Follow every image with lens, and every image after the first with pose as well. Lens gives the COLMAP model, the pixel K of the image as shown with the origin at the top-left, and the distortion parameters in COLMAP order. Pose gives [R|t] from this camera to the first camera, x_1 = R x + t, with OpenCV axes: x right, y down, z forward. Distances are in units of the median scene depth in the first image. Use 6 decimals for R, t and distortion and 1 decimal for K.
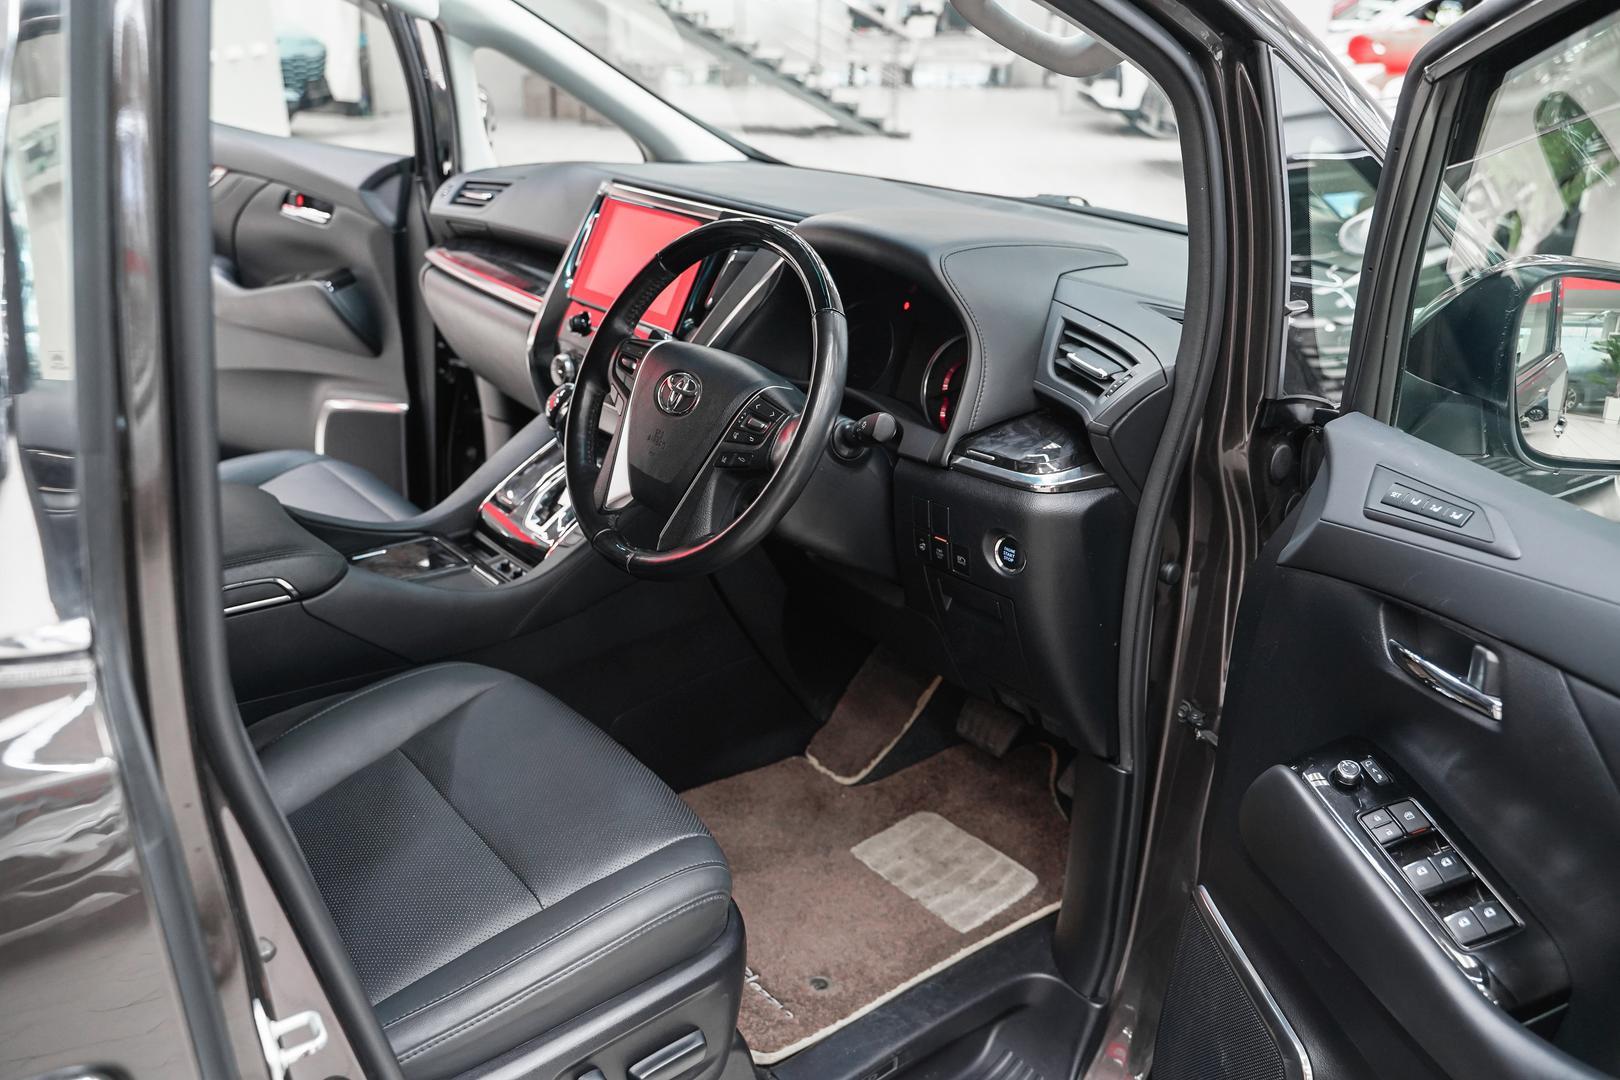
lens RADIAL K [[1291.5, 0, 802.8], [0, 1291.5, 537.7], [0, 0, 1]] dist [-0.018506, 0.022395]
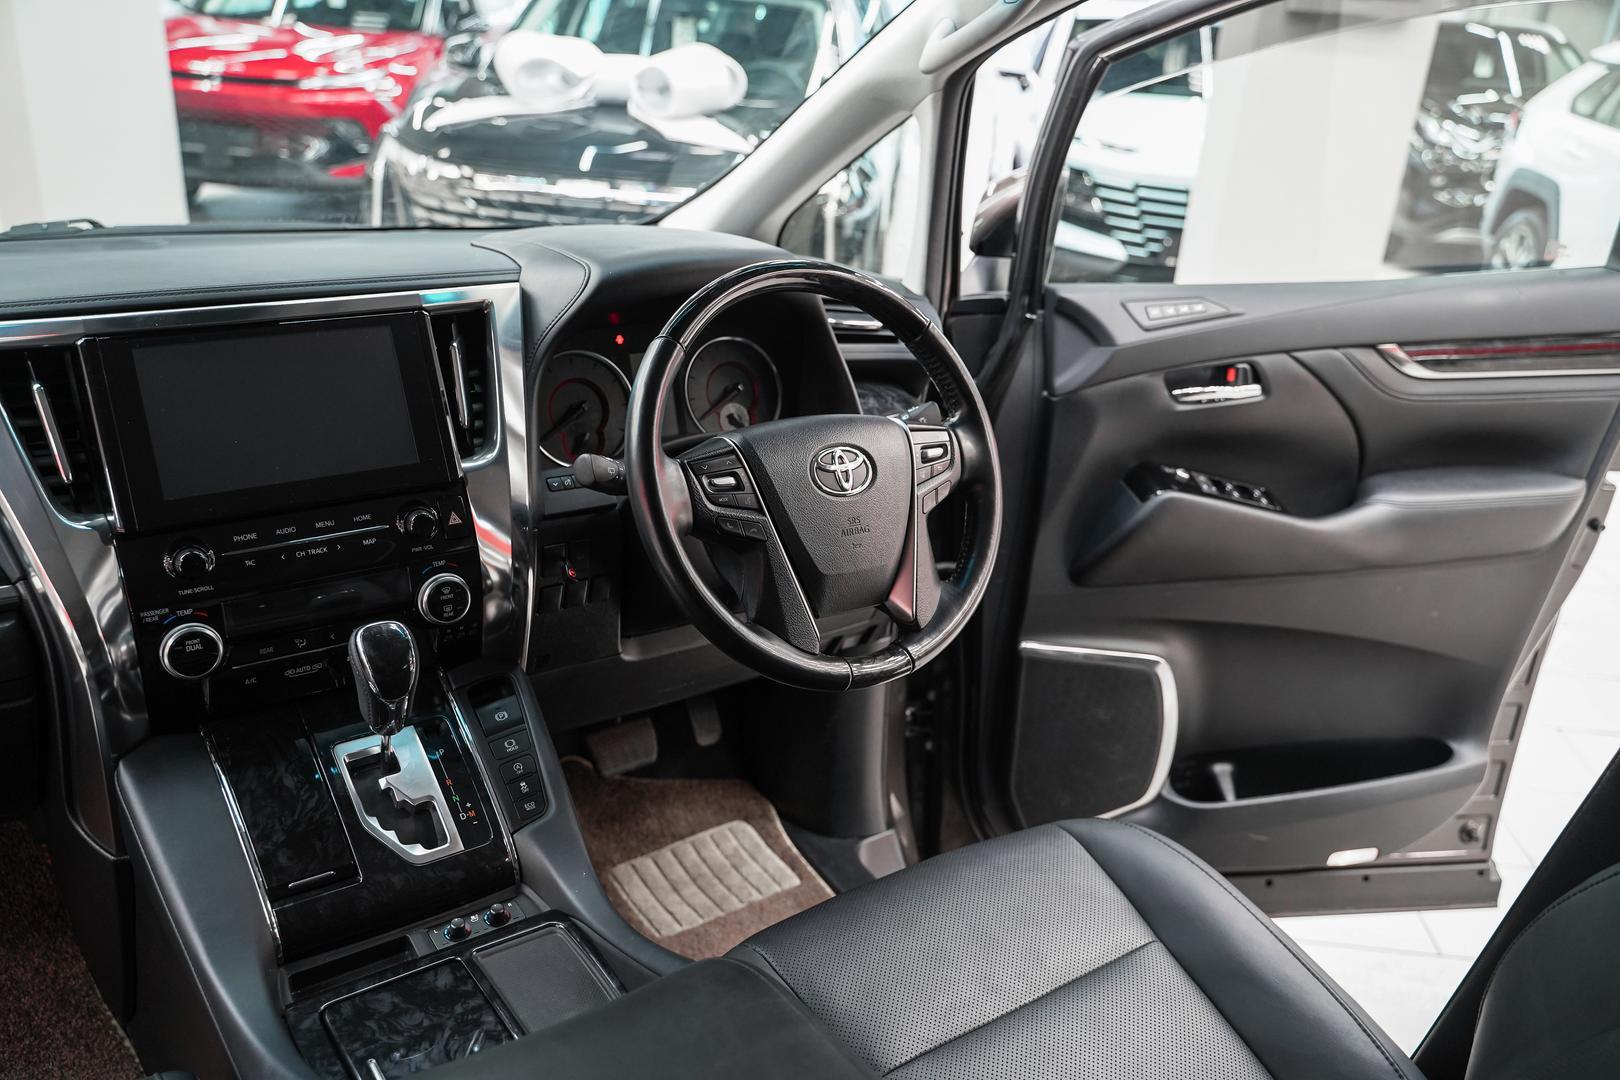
lens RADIAL K [[1291.5, 0, 811.0], [0, 1291.5, 536.3], [0, 0, 1]] dist [-0.018506, 0.022395]
pose [[0.075622, -0.393123, 0.916371, -0.653584], [0.339273, 0.874315, 0.347084, -0.273573], [-0.937644, 0.284653, 0.199493, 0.620686]]
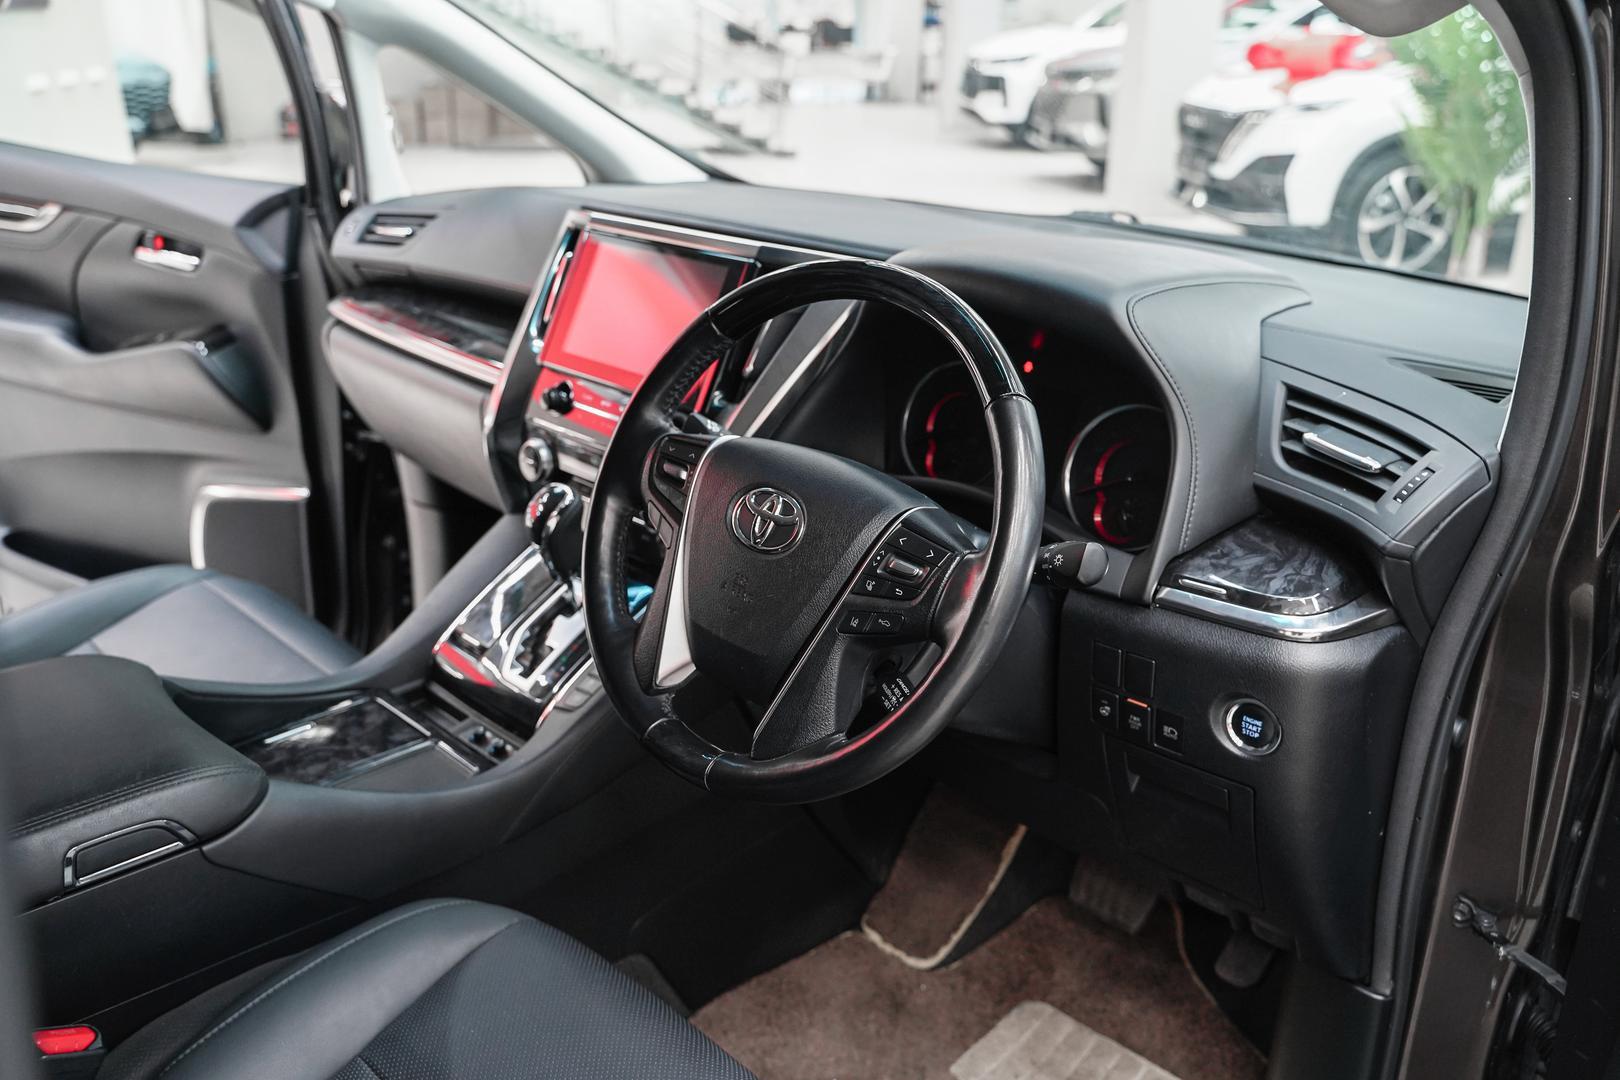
lens RADIAL K [[1291.5, 0, 806.9], [0, 1291.5, 536.3], [0, 0, 1]] dist [-0.018506, 0.022395]
pose [[0.994491, -0.049379, 0.092466, -0.099879], [0.050792, 0.998625, -0.012987, -0.067086], [-0.091697, 0.017612, 0.995631, 0.232799]]
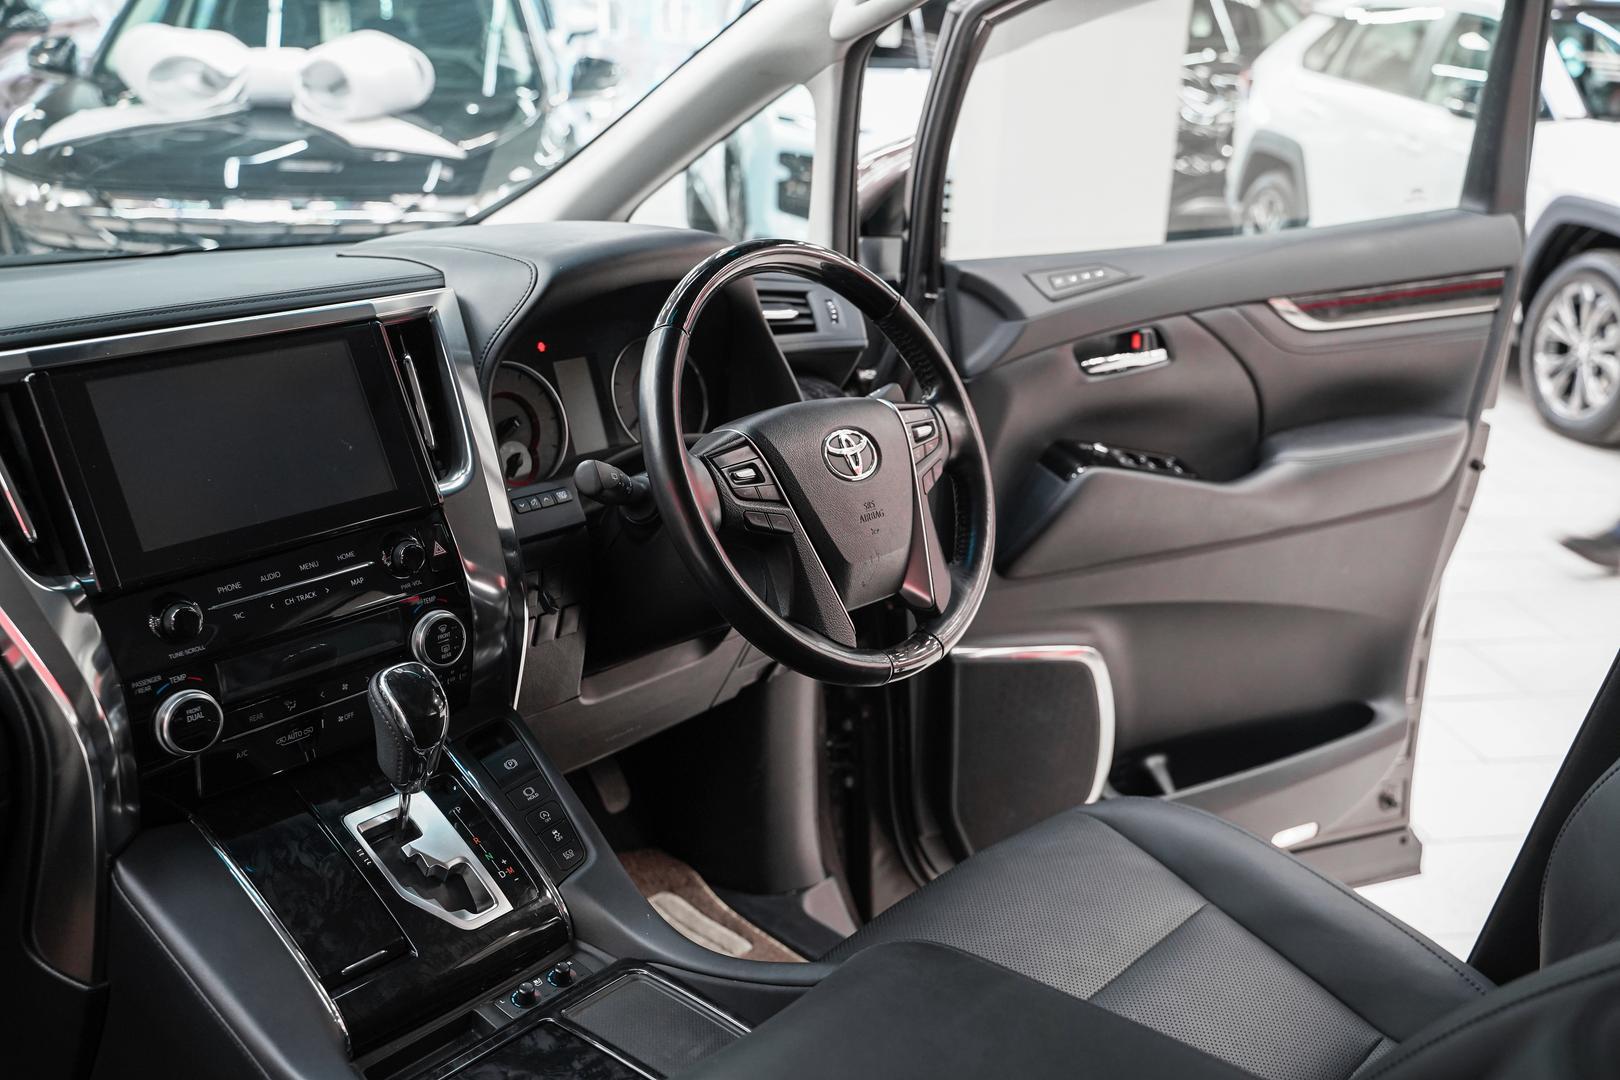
lens RADIAL K [[1552.0, 0, 809.9], [0, 1552.0, 538.3], [0, 0, 1]] dist [-0.002717, 0.000000]
pose [[-0.163128, -0.347088, 0.923536, -0.733647], [0.359152, 0.850958, 0.383250, -0.325474], [-0.918912, 0.394208, -0.014158, 0.763292]]
